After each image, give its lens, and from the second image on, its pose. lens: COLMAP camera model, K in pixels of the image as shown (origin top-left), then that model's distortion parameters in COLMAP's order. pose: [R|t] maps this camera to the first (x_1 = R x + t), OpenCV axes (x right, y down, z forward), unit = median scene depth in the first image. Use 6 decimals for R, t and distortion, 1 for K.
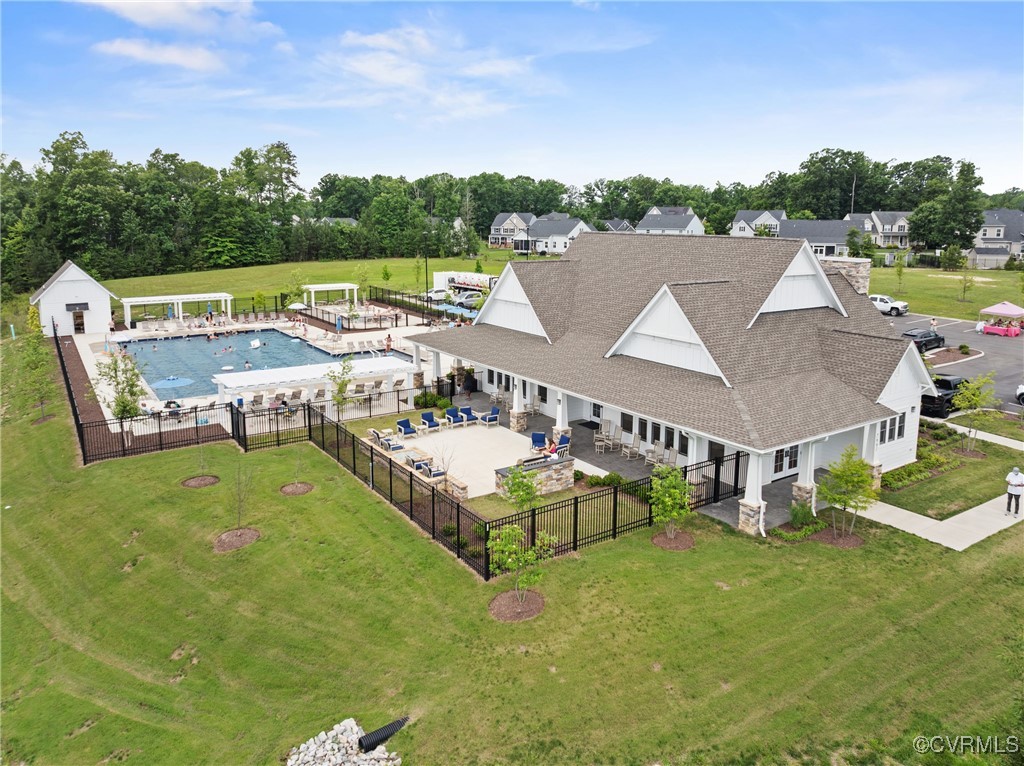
lens RADIAL K [[712.0, 0, 514.3], [0, 712.0, 343.1], [0, 0, 1]] dist [-0.003477, -0.014000]
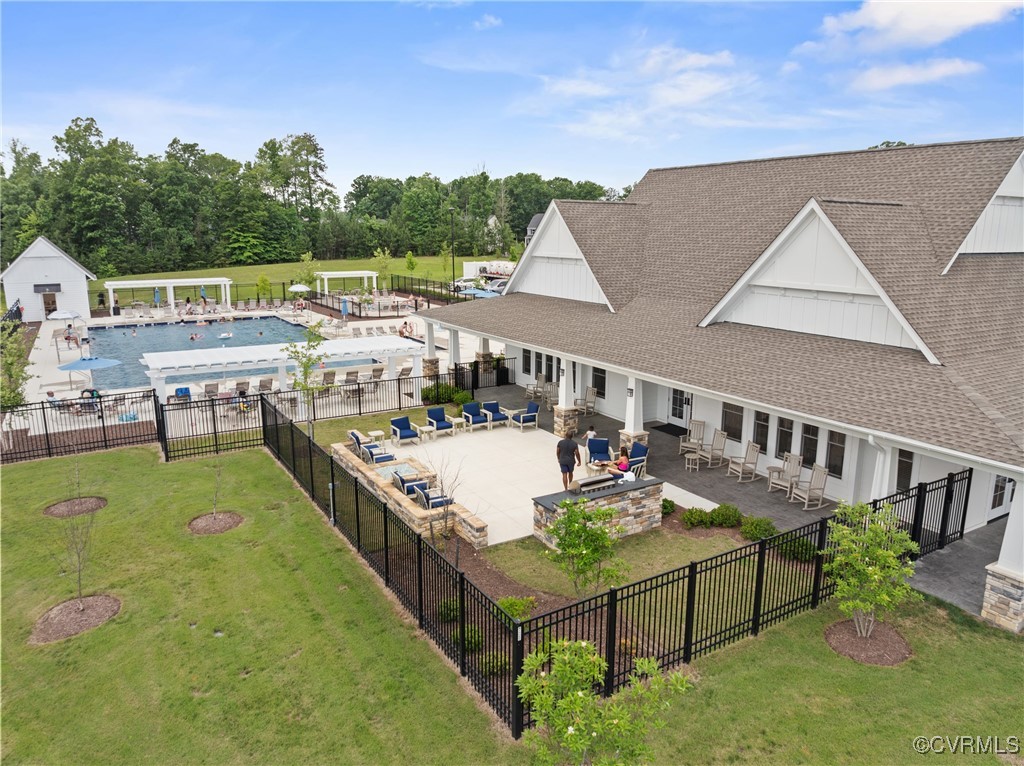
lens RADIAL K [[712.0, 0, 511.2], [0, 712.0, 381.3], [0, 0, 1]] dist [-0.003477, -0.014000]
pose [[0.998540, 0.008679, -0.053324, -0.011864], [-0.006443, 0.999099, 0.041958, 0.044429], [0.053640, -0.041553, 0.997695, 0.330129]]
